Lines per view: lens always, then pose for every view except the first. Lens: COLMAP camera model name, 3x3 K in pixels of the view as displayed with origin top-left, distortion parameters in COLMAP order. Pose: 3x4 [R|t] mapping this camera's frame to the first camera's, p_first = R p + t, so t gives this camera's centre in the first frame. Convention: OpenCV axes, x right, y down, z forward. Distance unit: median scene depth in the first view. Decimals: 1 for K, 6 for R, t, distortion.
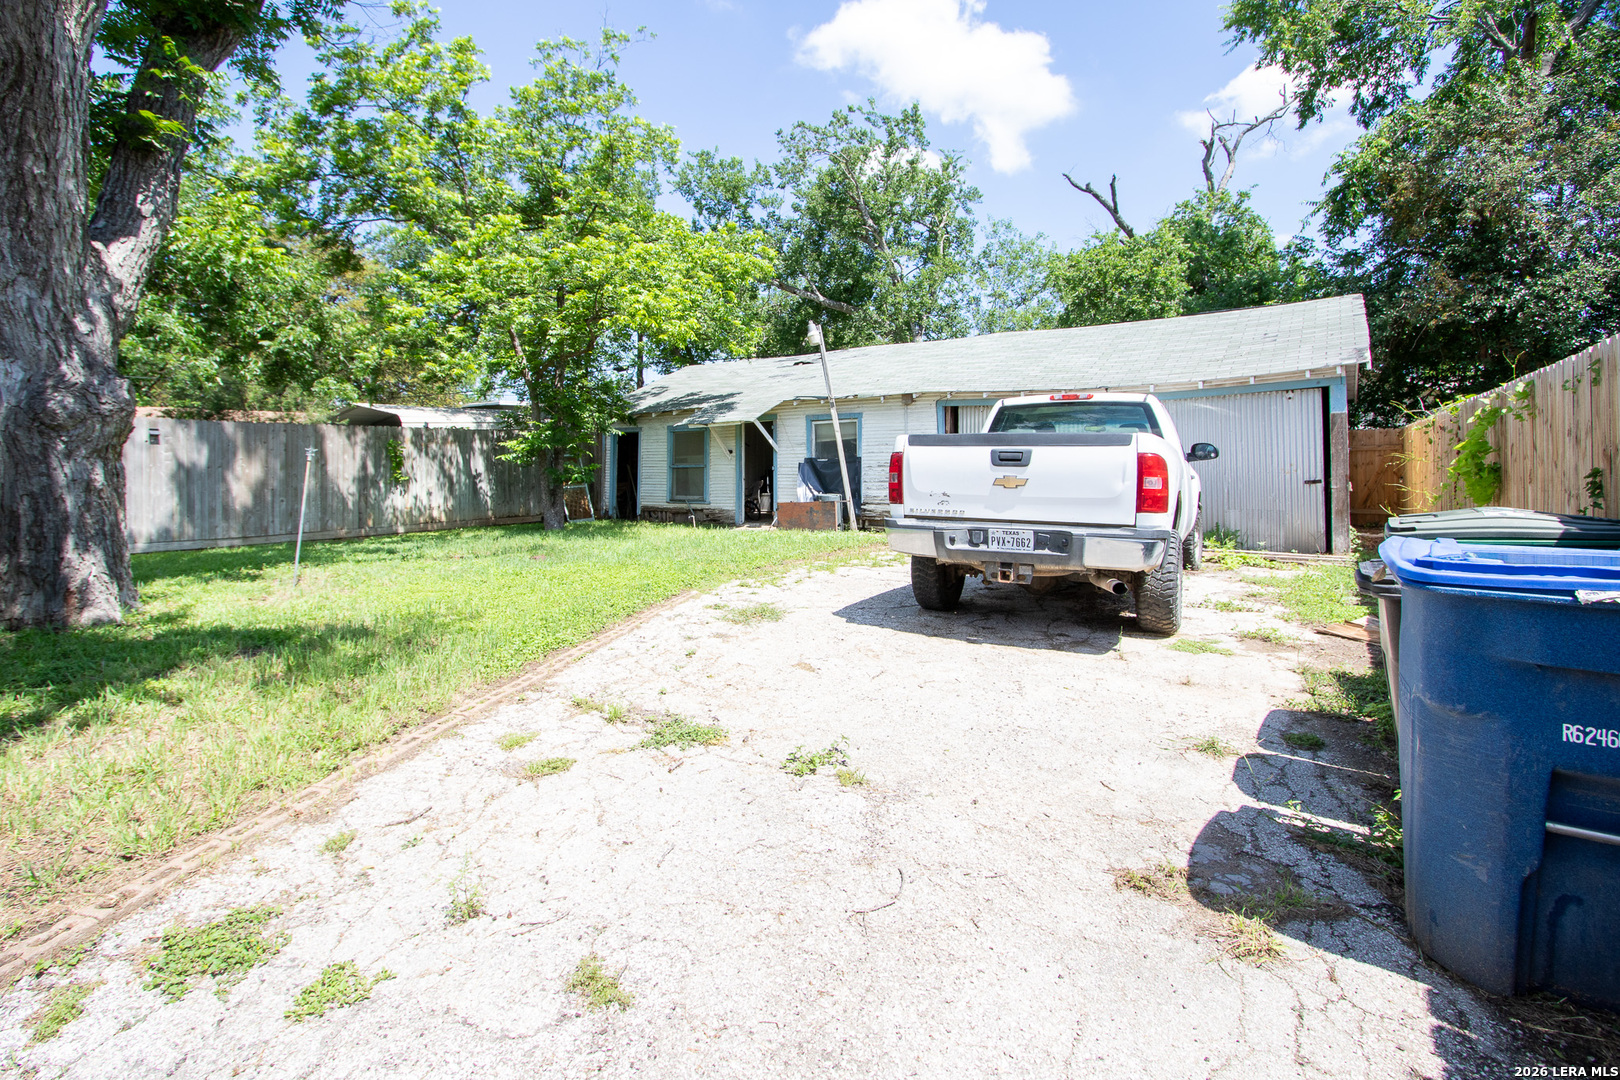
lens RADIAL K [[781.3, 0, 814.3], [0, 781.3, 455.3], [0, 0, 1]] dist [-0.008808, 0.000324]
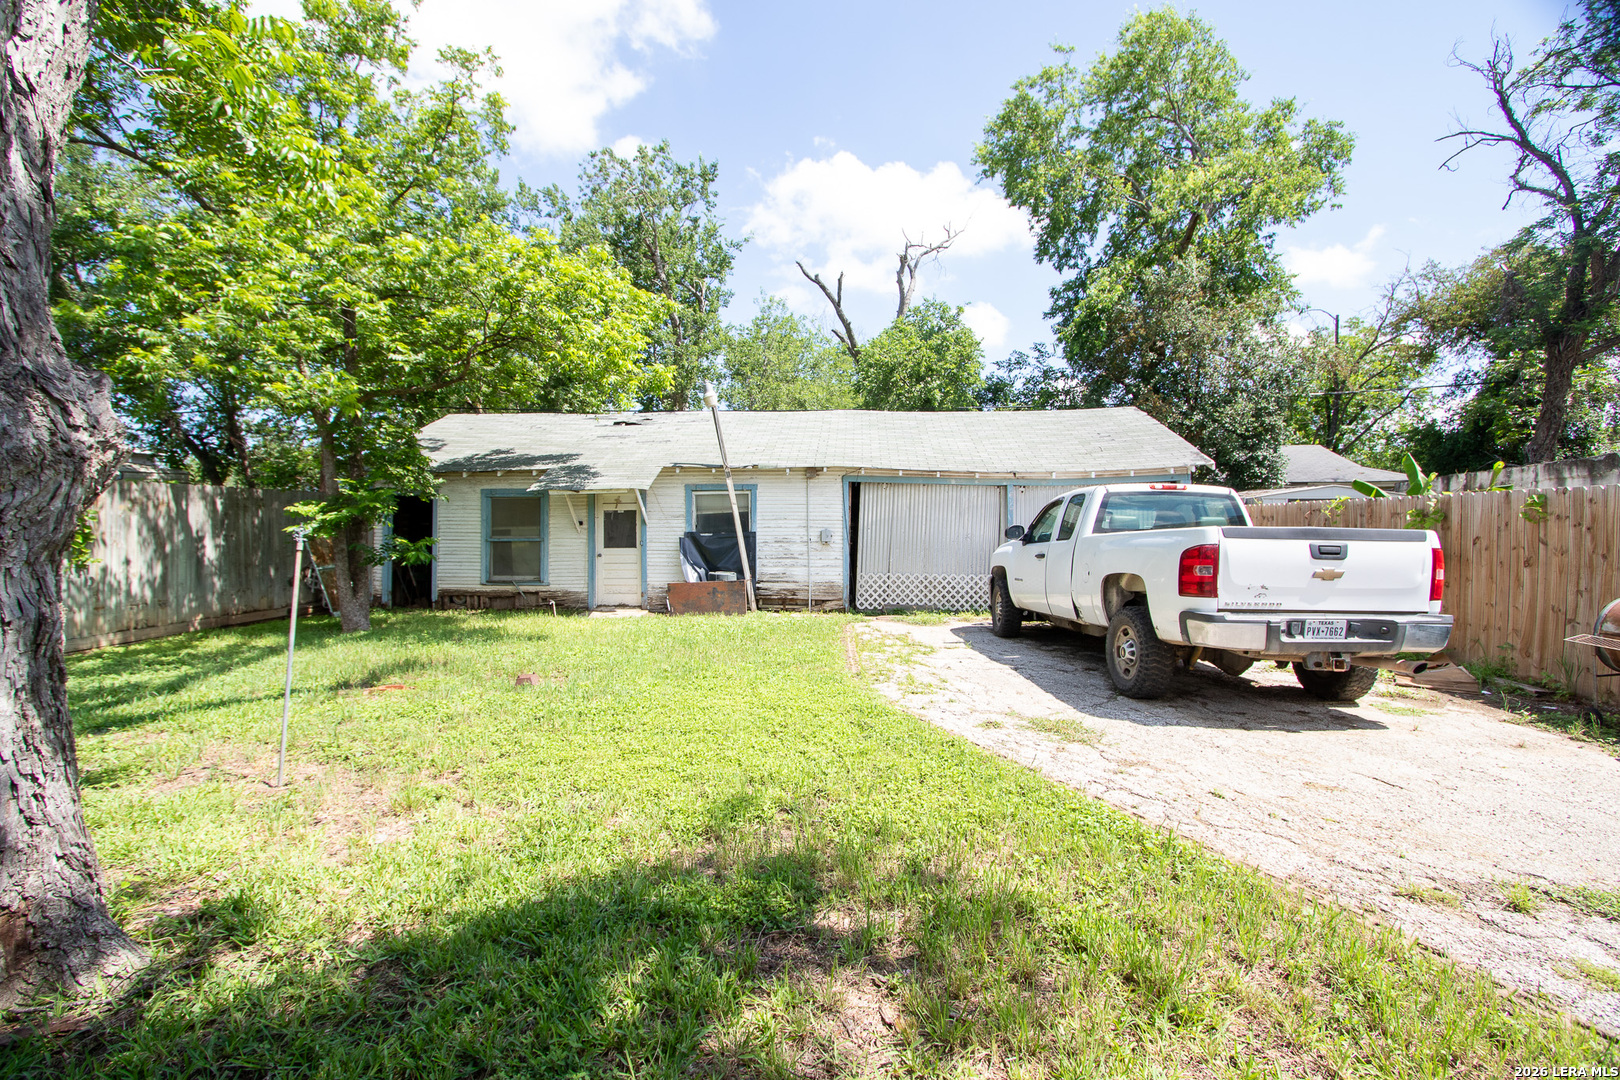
lens RADIAL K [[744.3, 0, 821.2], [0, 744.3, 534.7], [0, 0, 1]] dist [-0.001039, 0.001207]
pose [[0.857553, 0.002836, 0.514388, -0.318882], [-0.013739, 0.999754, 0.017393, -0.010343], [-0.514213, -0.021983, 0.857381, 0.186969]]
